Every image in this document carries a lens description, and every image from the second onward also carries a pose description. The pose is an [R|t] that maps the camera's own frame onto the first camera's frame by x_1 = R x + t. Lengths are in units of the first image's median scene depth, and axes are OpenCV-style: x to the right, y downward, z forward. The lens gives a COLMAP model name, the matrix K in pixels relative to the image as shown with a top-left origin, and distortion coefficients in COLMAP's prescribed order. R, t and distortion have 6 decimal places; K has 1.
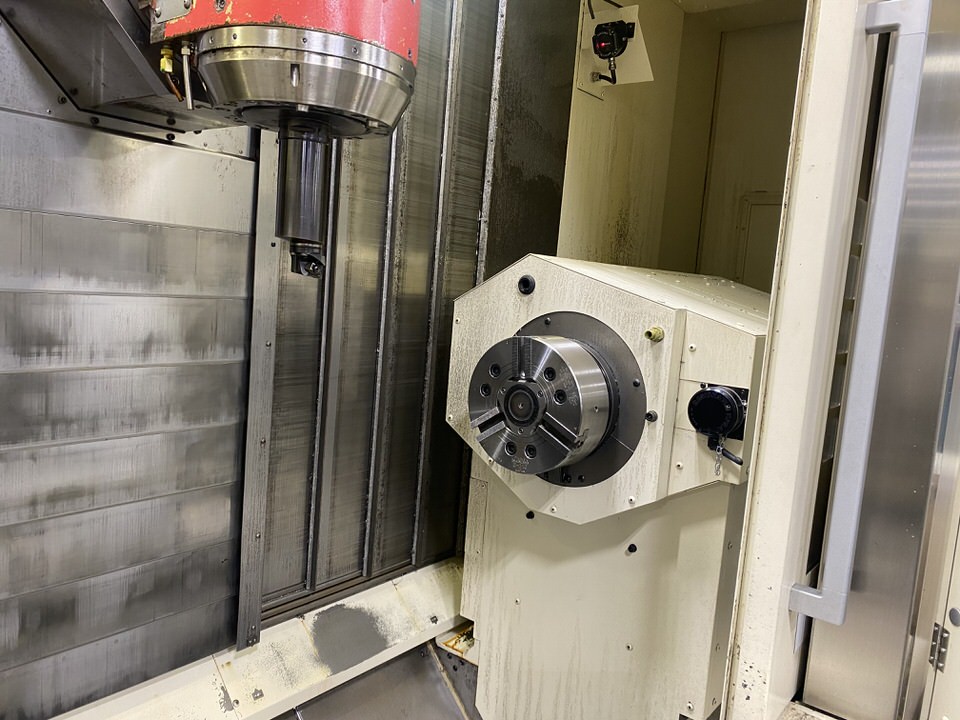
lens RADIAL K [[735.0, 0, 470.0], [0, 735.0, 361.6], [0, 0, 1]] dist [0.027446, -0.019295]
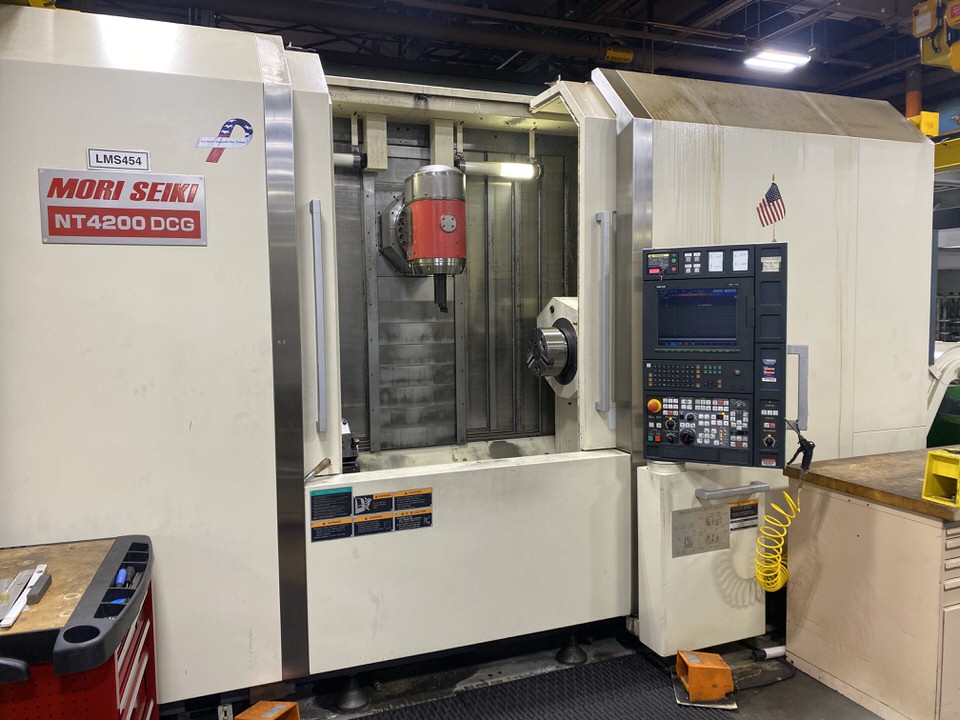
lens RADIAL K [[735.0, 0, 475.8], [0, 735.0, 363.8], [0, 0, 1]] dist [0.027446, -0.019295]
pose [[0.864075, -0.046907, -0.501174, 1.419176], [0.022007, 0.998217, -0.055486, 0.283429], [0.502883, 0.036915, 0.863566, -1.725309]]
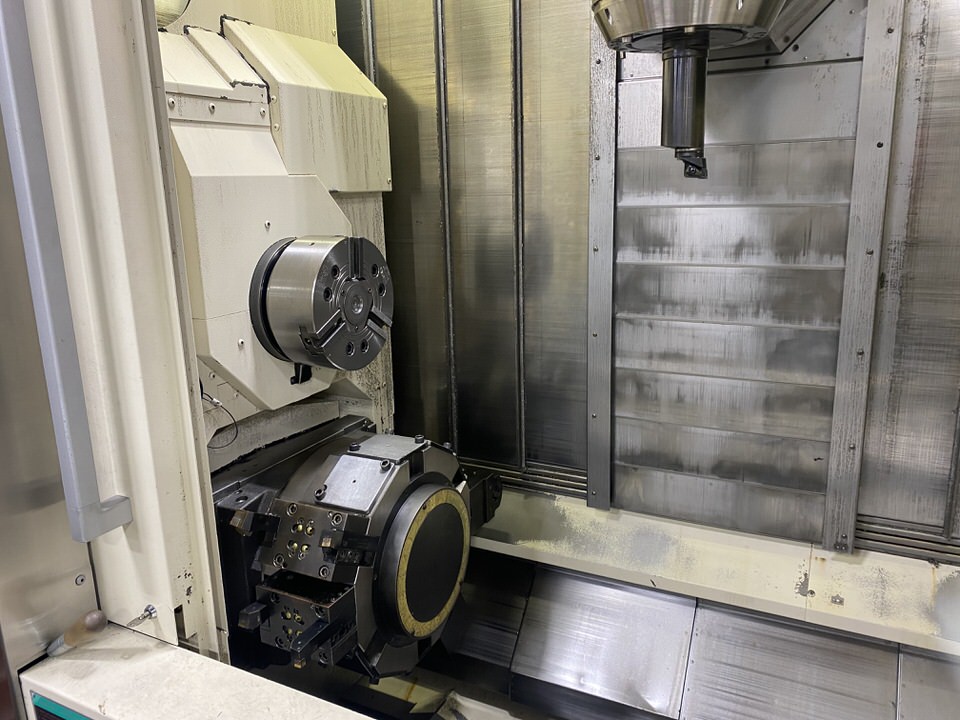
lens RADIAL K [[735.0, 0, 478.0], [0, 735.0, 354.3], [0, 0, 1]] dist [0.027446, -0.019295]
pose [[0.211137, 0.144326, -0.966743, 0.647085], [-0.068905, 0.988776, 0.132566, 0.017659], [0.975025, 0.038624, 0.218712, 0.335696]]
